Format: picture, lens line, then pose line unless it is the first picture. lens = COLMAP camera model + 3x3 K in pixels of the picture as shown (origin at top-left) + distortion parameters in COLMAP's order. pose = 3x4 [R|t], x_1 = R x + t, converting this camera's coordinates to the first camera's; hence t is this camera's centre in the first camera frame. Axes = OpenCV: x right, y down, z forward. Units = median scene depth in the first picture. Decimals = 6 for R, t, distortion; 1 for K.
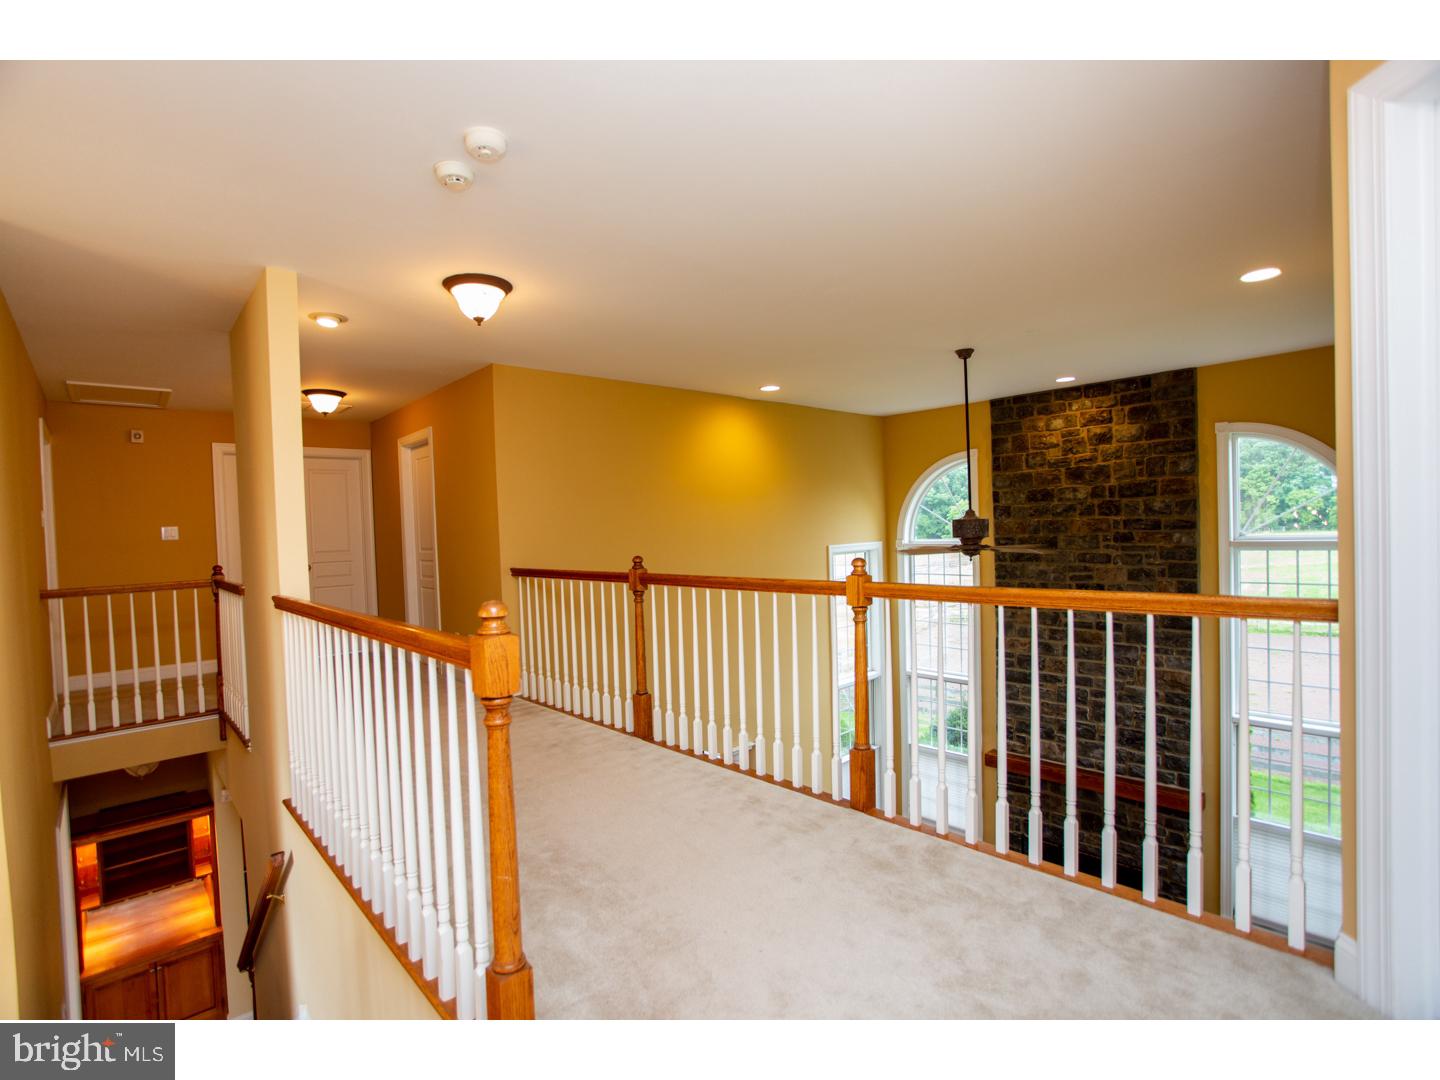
lens RADIAL K [[701.4, 0, 709.0], [0, 701.4, 543.4], [0, 0, 1]] dist [-0.072084, 0.033554]
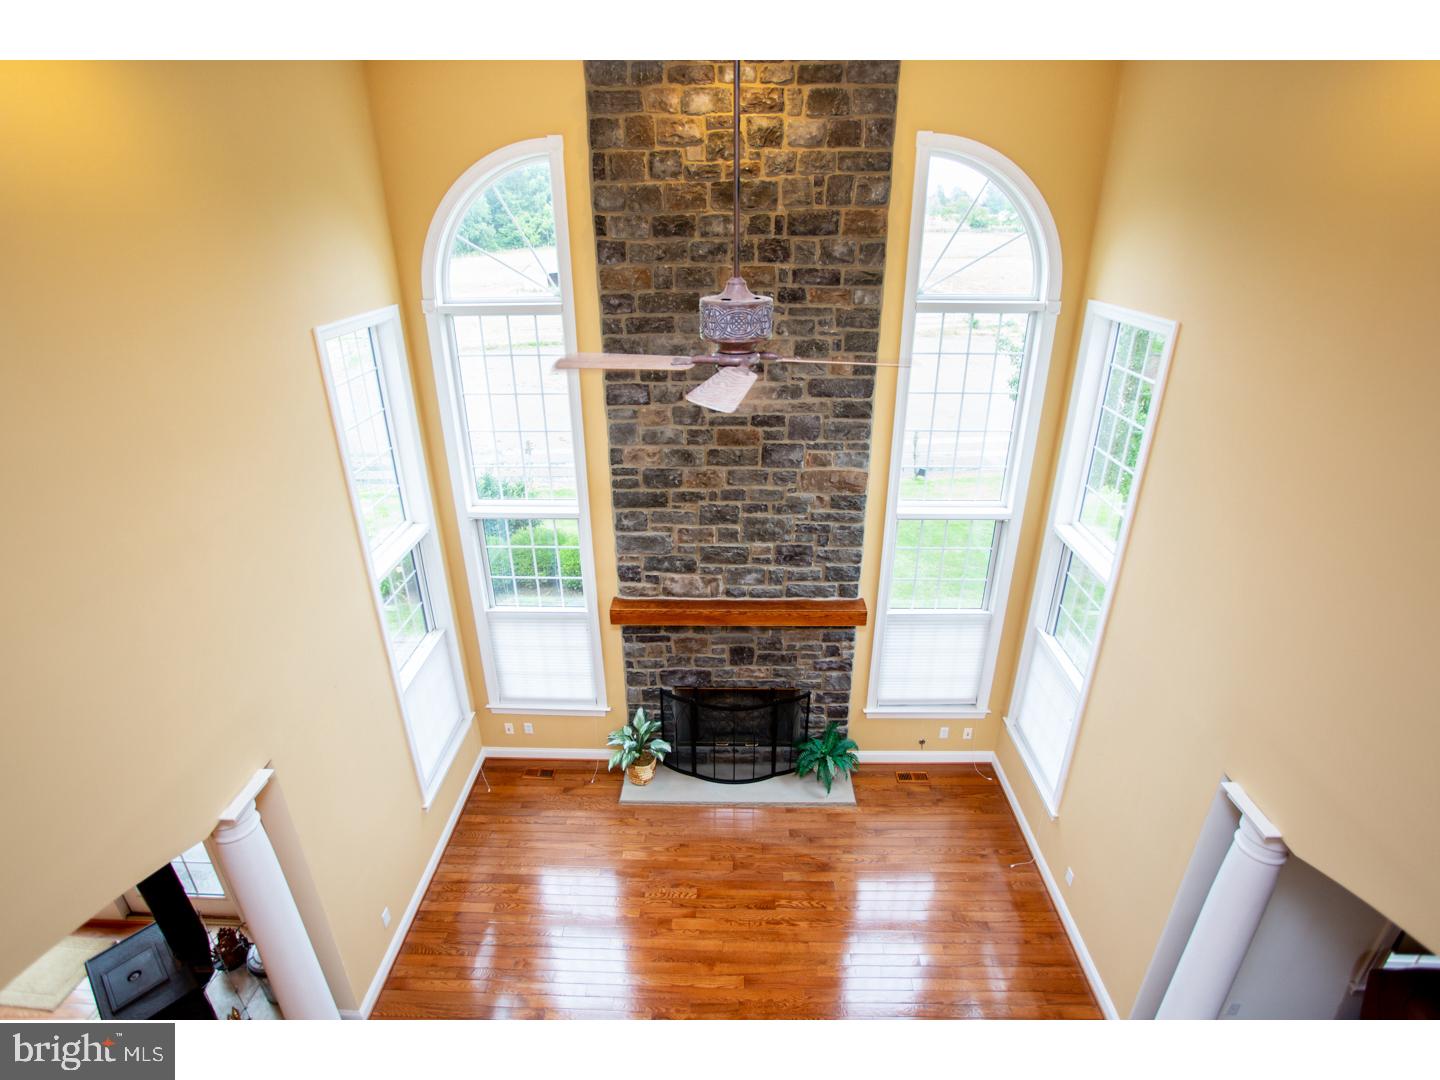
lens RADIAL K [[715.8, 0, 713.6], [0, 715.8, 543.1], [0, 0, 1]] dist [-0.073860, 0.038048]
pose [[0.686032, -0.271244, 0.675120, -0.014148], [0.001908, 0.928576, 0.371137, -0.042886], [-0.727569, -0.253324, 0.637550, 0.523548]]
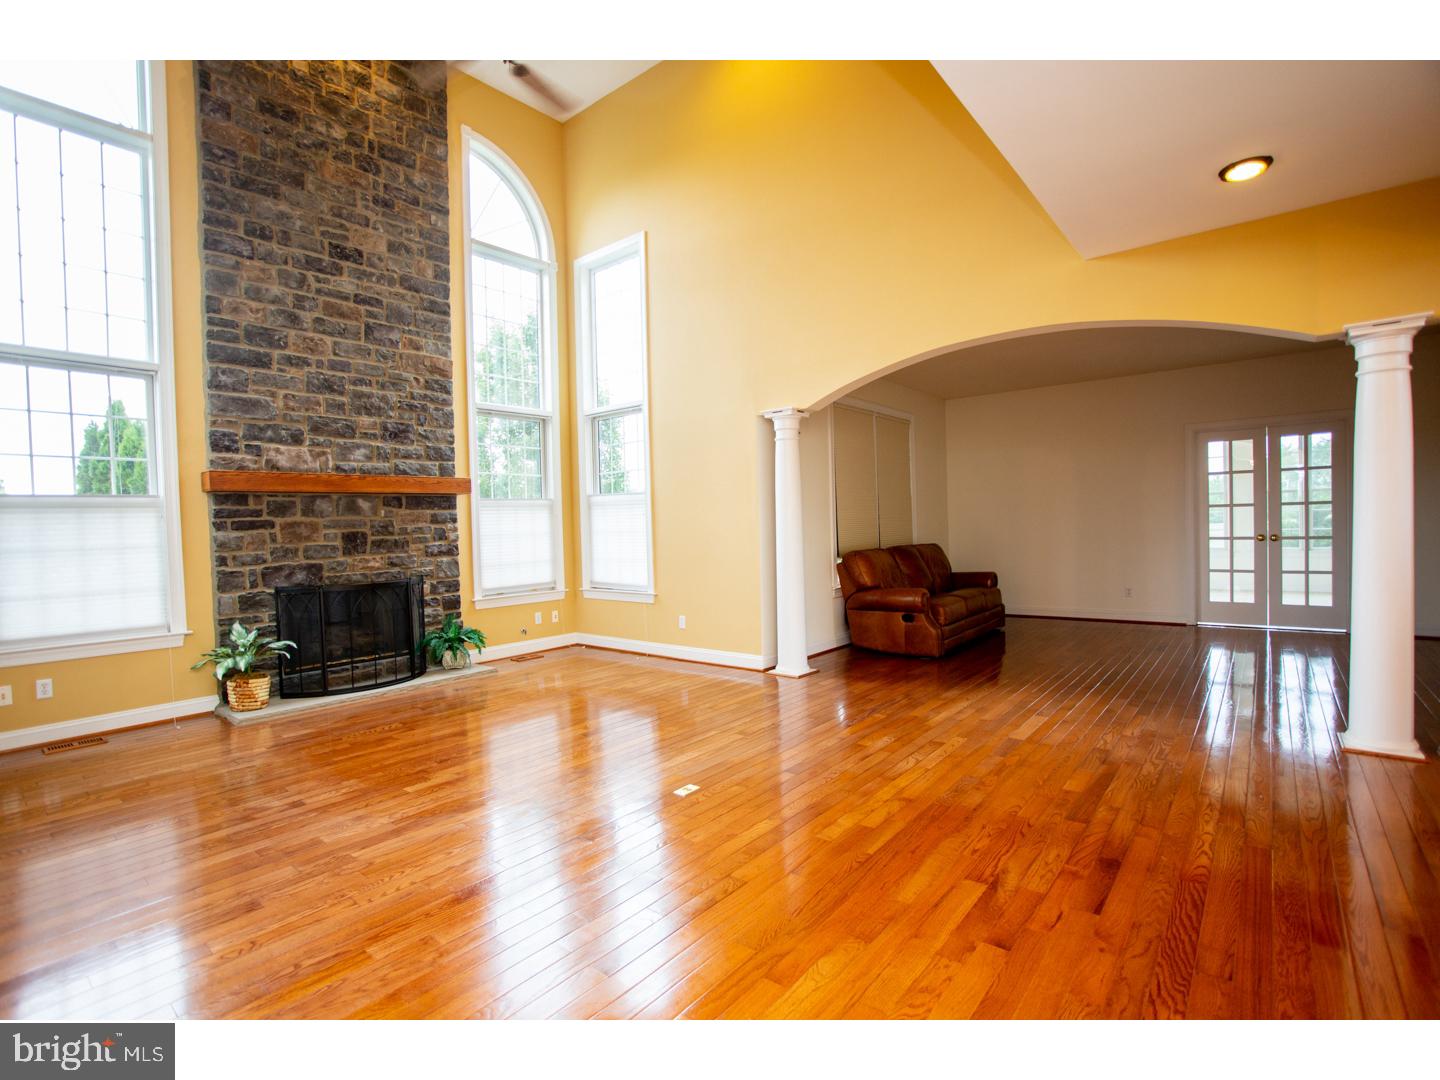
lens RADIAL K [[701.4, 0, 709.0], [0, 701.4, 543.4], [0, 0, 1]] dist [-0.072084, 0.033554]
pose [[-0.151551, 0.012673, 0.988368, -0.318040], [0.053044, 0.998581, -0.004670, 0.451265], [-0.987025, 0.051720, -0.152008, 0.737637]]
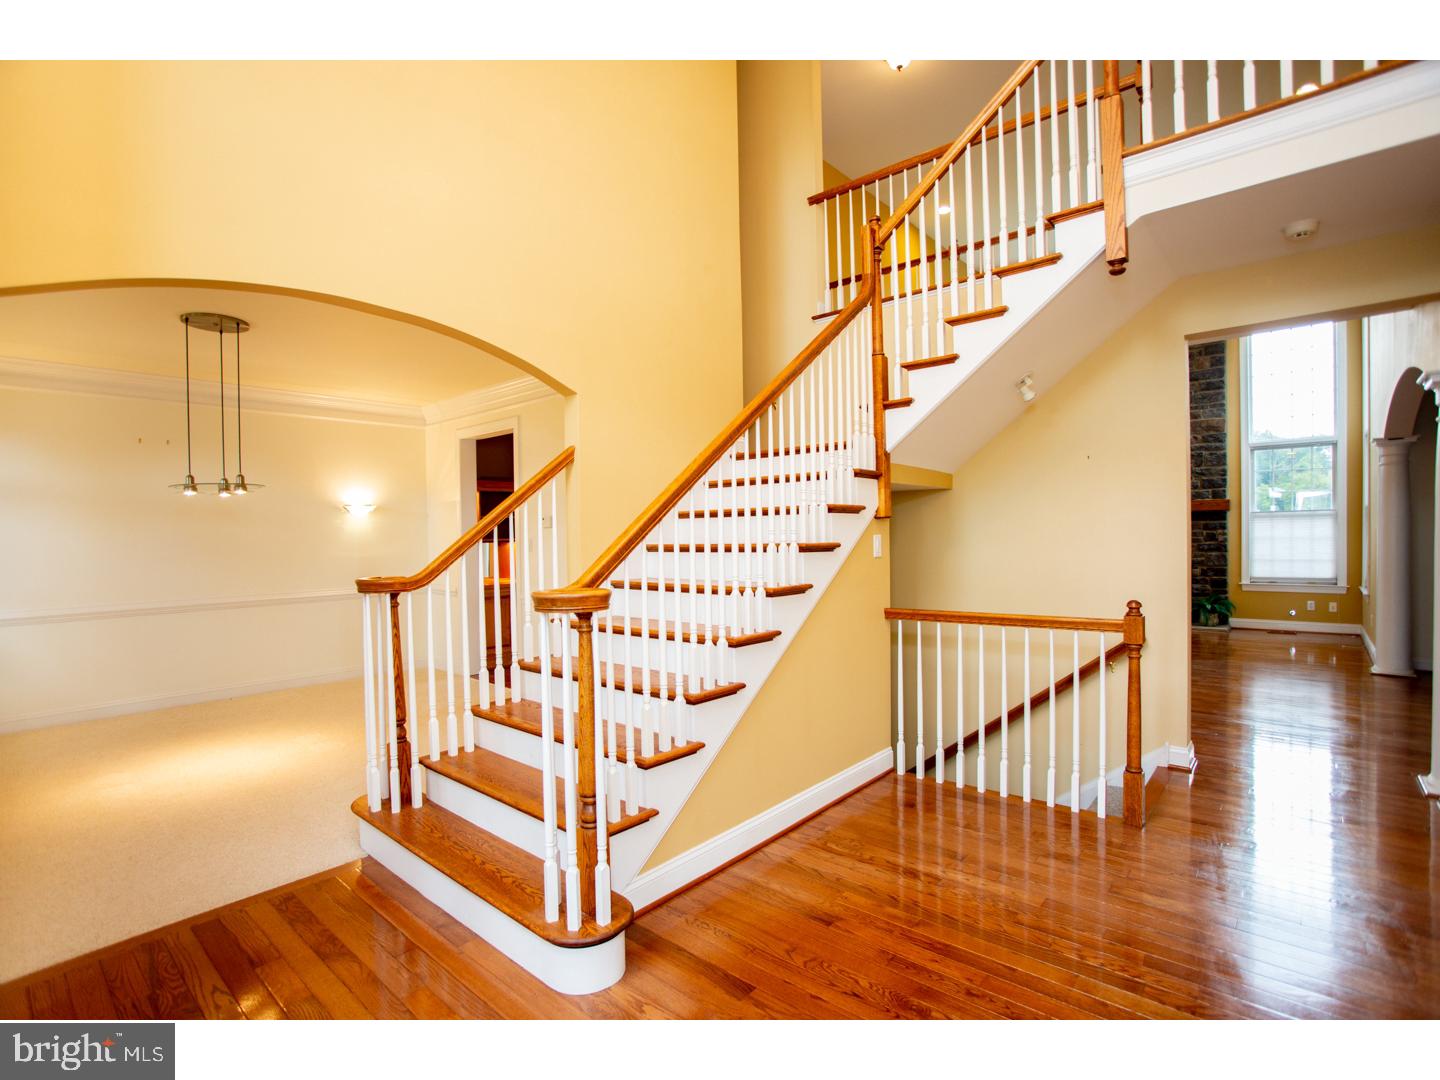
lens RADIAL K [[715.8, 0, 713.6], [0, 715.8, 543.1], [0, 0, 1]] dist [-0.073860, 0.038048]
pose [[0.992785, 0.014792, 0.118992, -0.512620], [-0.013708, 0.999857, -0.009924, 0.455847], [-0.119122, 0.008222, 0.992846, -0.328315]]
